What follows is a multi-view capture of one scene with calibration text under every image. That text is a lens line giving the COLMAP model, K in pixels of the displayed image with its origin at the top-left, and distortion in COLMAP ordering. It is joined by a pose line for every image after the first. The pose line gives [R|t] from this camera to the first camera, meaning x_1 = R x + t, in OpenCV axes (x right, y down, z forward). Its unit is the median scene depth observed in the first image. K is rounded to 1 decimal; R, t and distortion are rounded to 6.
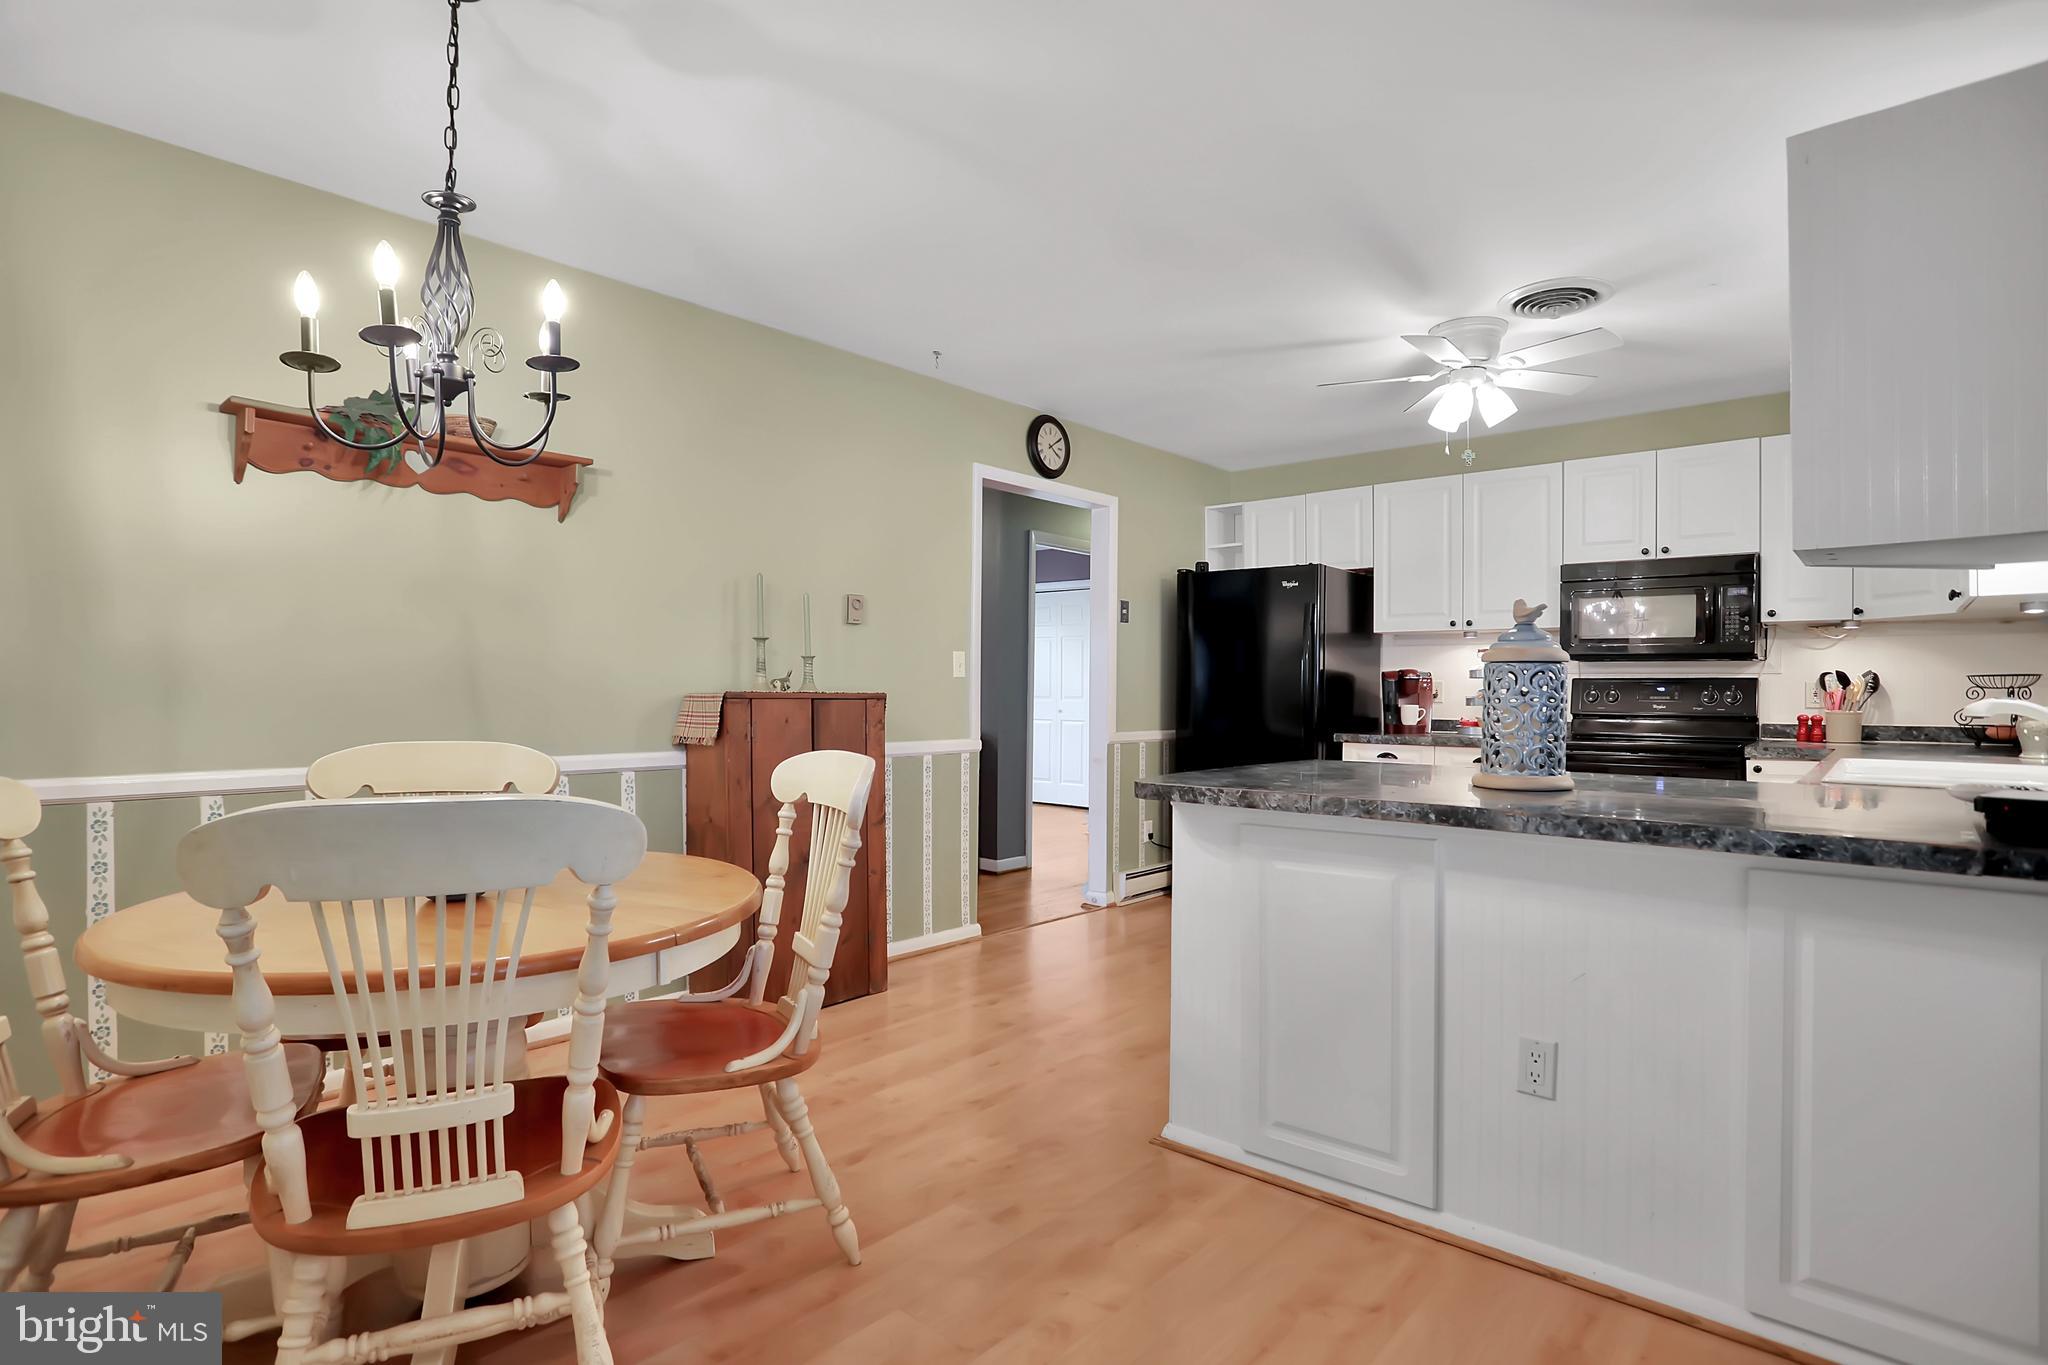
lens RADIAL K [[1033.2, 0, 1028.0], [0, 1033.2, 693.9], [0, 0, 1]] dist [-0.076680, 0.034062]
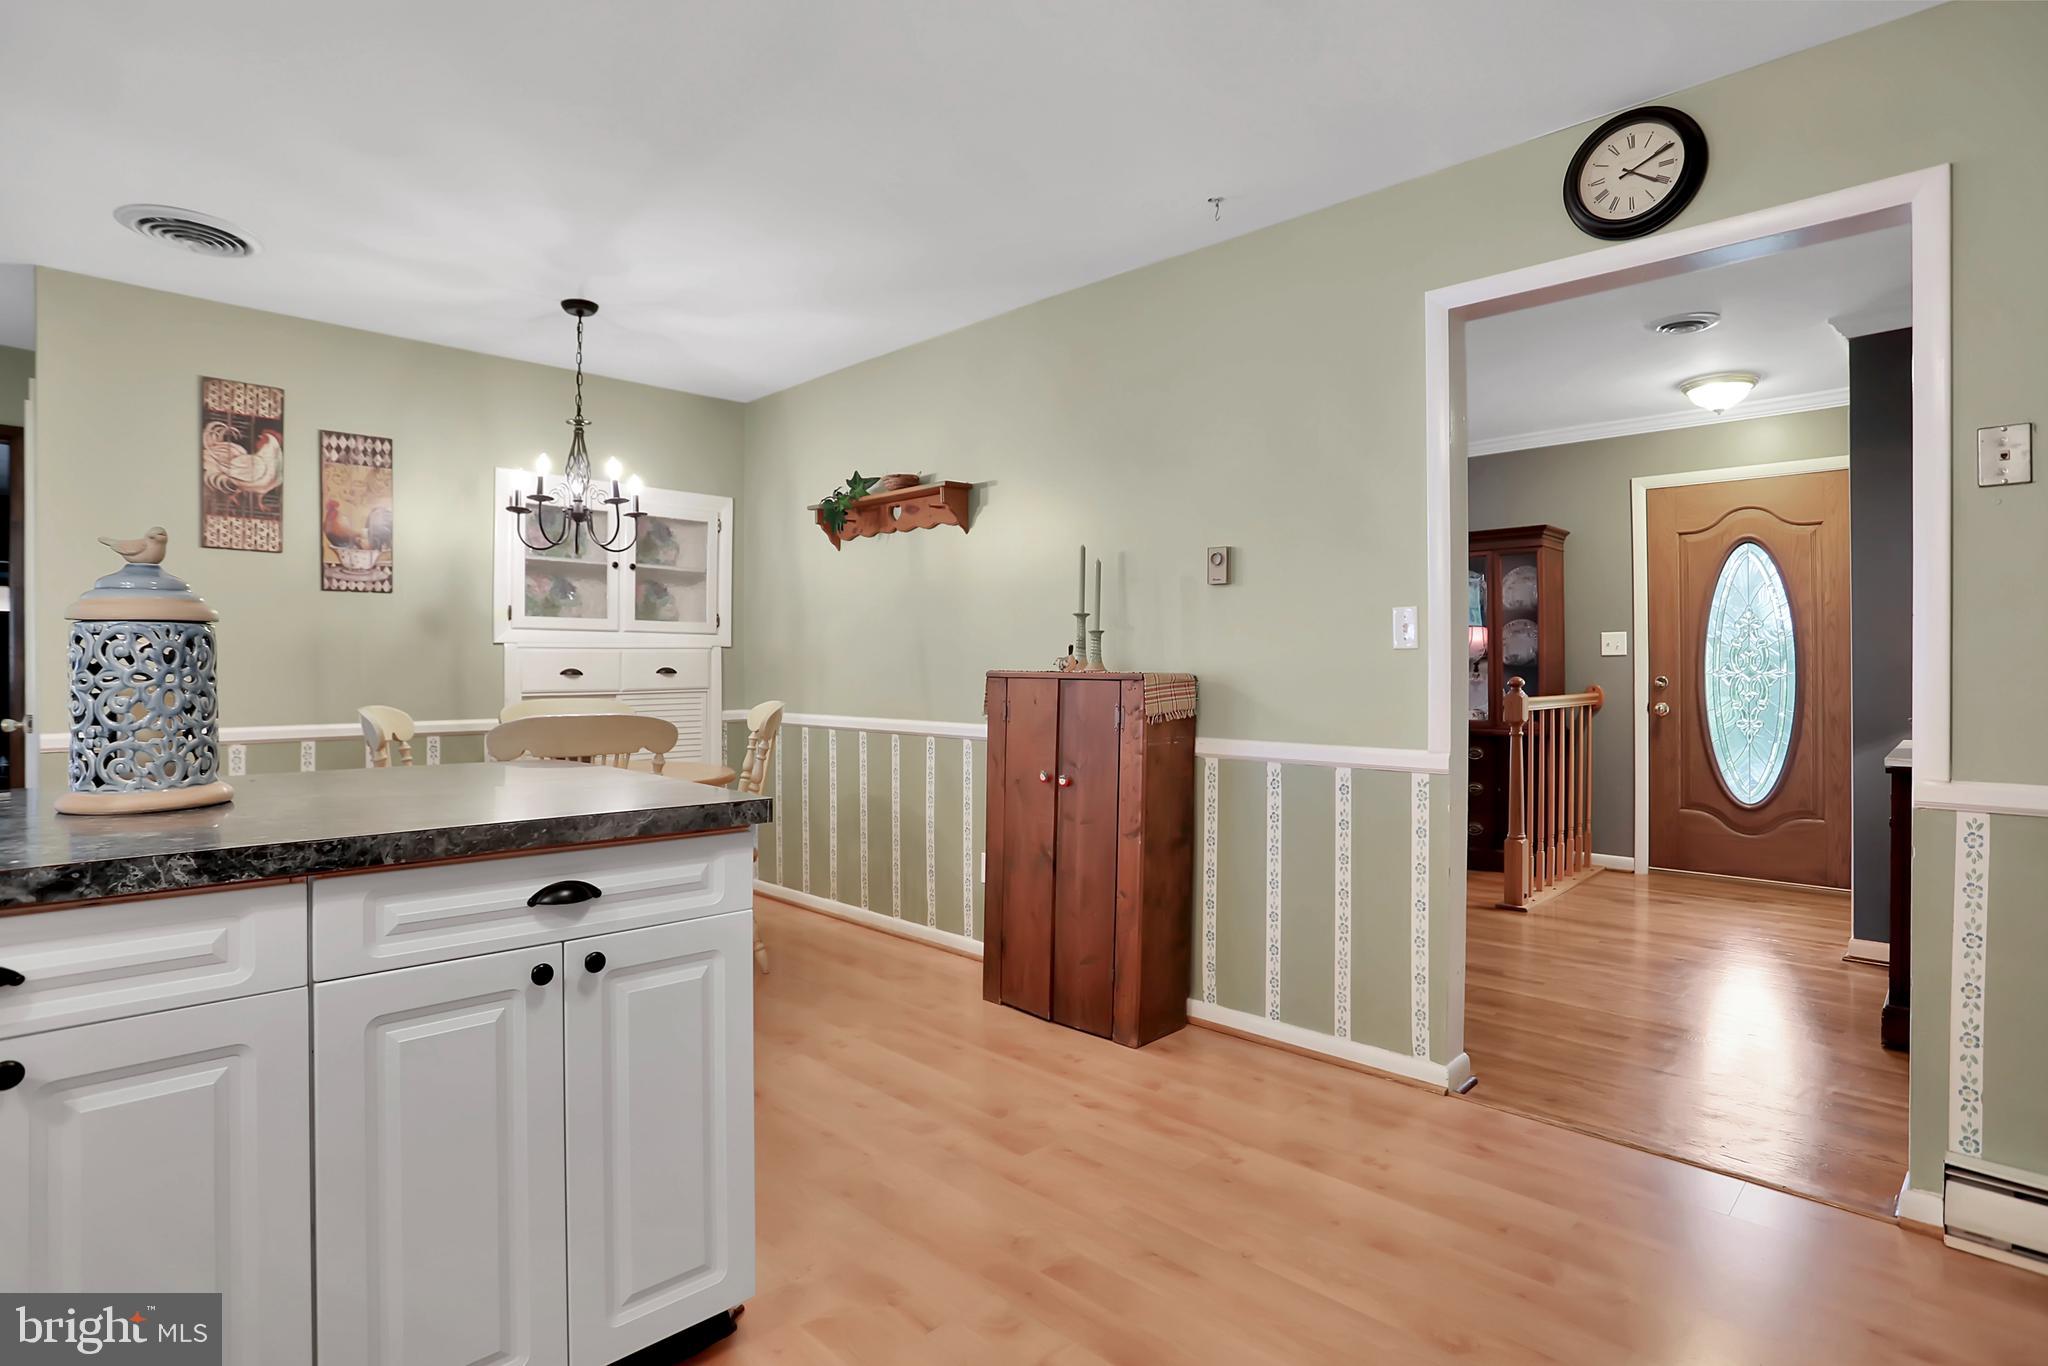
lens RADIAL K [[1065.7, 0, 1074.6], [0, 1065.7, 671.3], [0, 0, 1]] dist [-0.088173, 0.054287]
pose [[-0.046470, 0.000850, -0.998919, 0.566142], [-0.005600, 0.999984, 0.001112, -0.002572], [0.998904, 0.005646, -0.046465, 0.816716]]
